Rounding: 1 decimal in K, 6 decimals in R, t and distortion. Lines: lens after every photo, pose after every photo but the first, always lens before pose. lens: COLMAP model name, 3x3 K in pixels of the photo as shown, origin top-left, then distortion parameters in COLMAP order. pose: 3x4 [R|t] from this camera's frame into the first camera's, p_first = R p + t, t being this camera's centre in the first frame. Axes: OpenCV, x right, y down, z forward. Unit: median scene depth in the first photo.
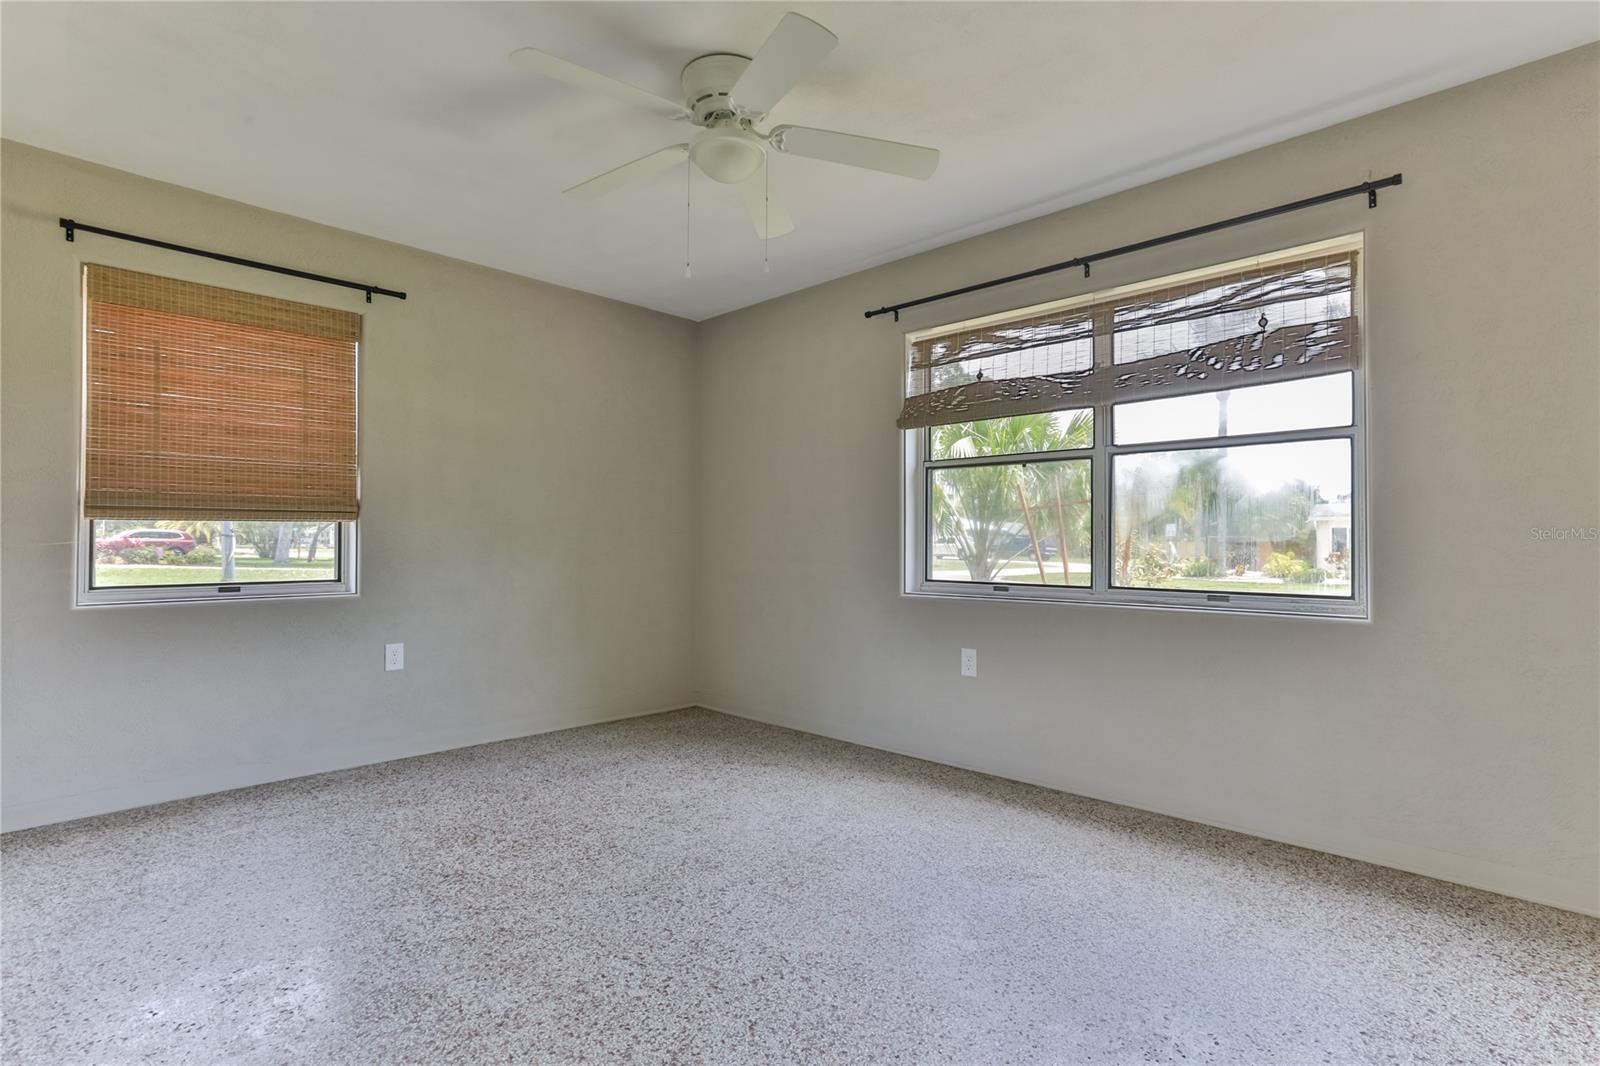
lens RADIAL K [[781.8, 0, 801.2], [0, 781.8, 527.3], [0, 0, 1]] dist [-0.020631, 0.005276]
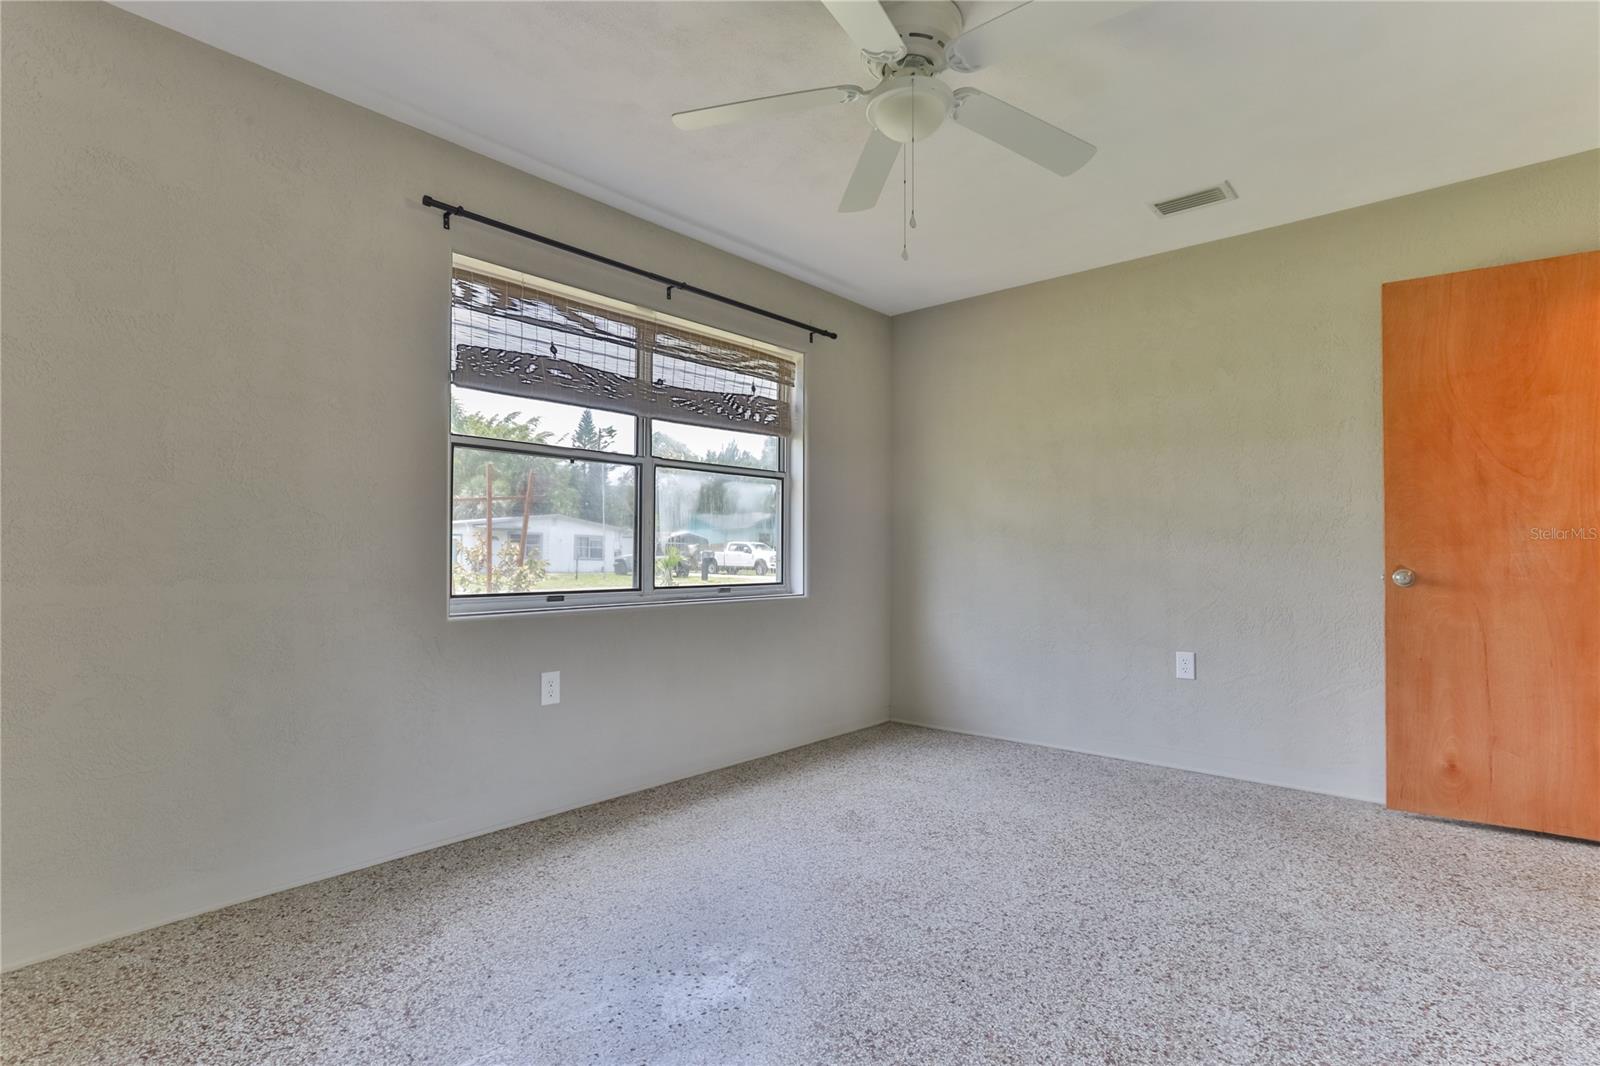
lens RADIAL K [[781.8, 0, 820.3], [0, 781.8, 542.5], [0, 0, 1]] dist [-0.020631, 0.005276]
pose [[-0.070020, 0.006777, 0.997523, -0.825144], [-0.025014, 0.999651, -0.008548, 0.020228], [-0.997232, -0.025550, -0.069826, 0.990981]]
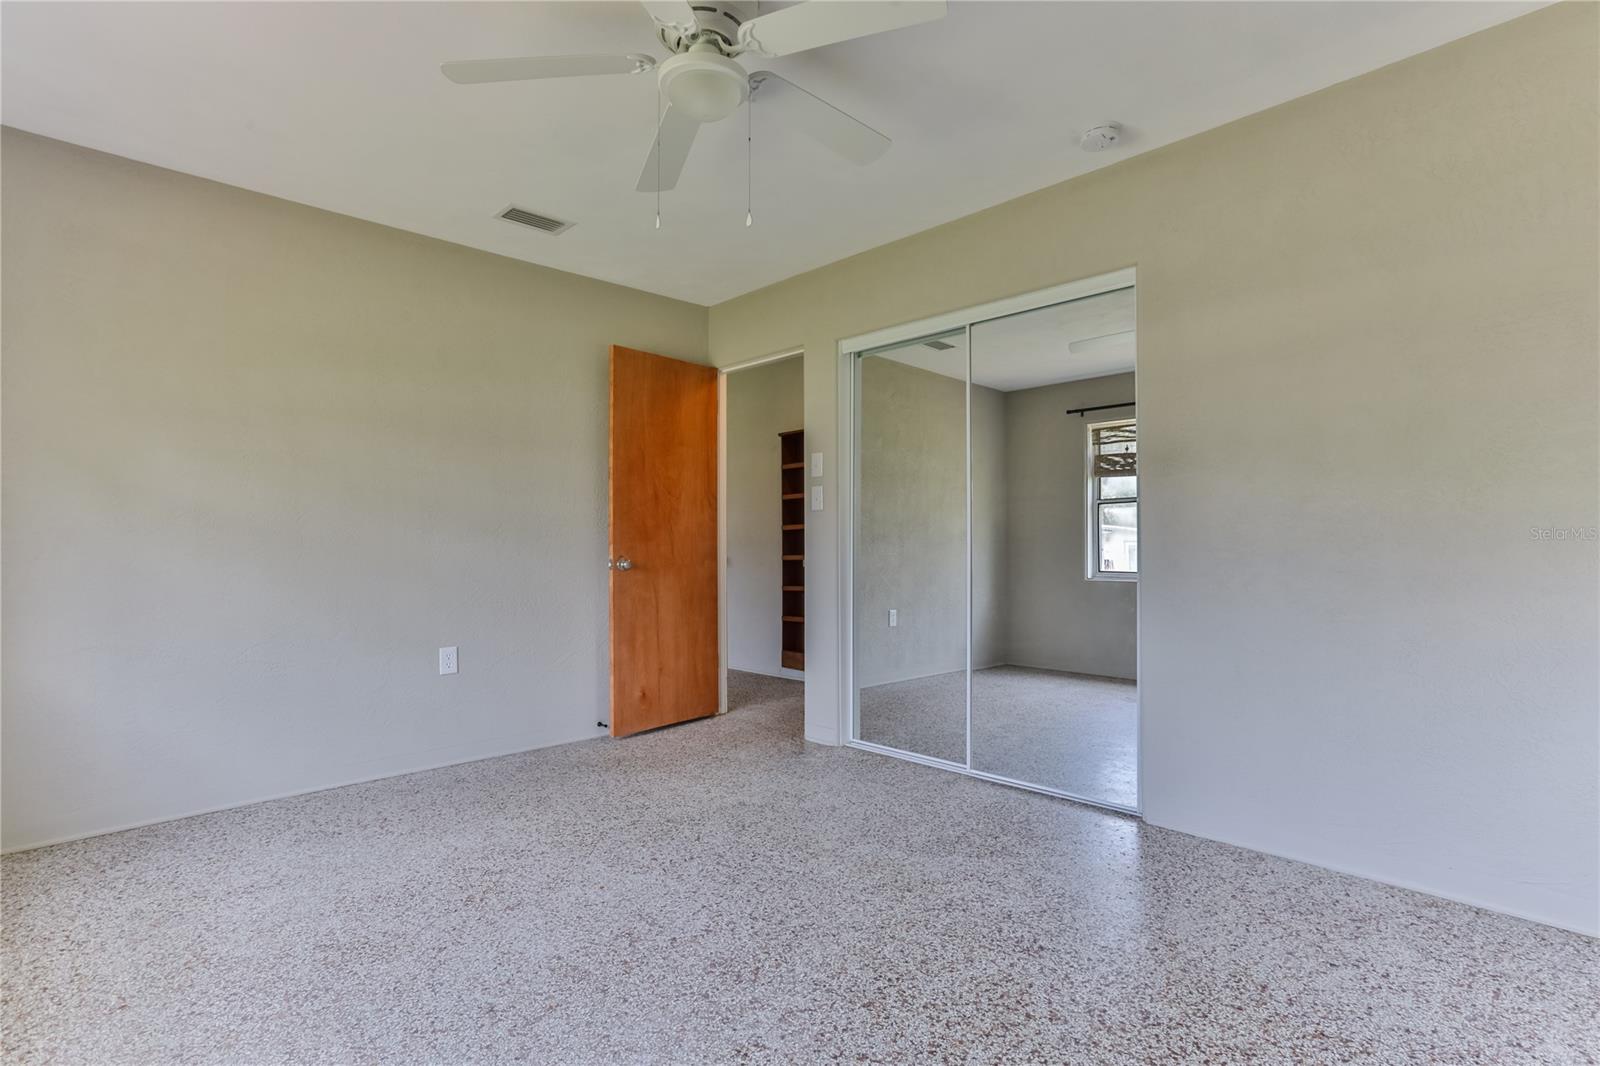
lens RADIAL K [[781.8, 0, 798.5], [0, 781.8, 535.7], [0, 0, 1]] dist [-0.020631, 0.005276]
pose [[-0.999628, 0.001118, 0.027260, -0.189692], [0.000226, 0.999466, -0.032684, 0.033599], [-0.027282, -0.032666, -0.999094, 1.572394]]
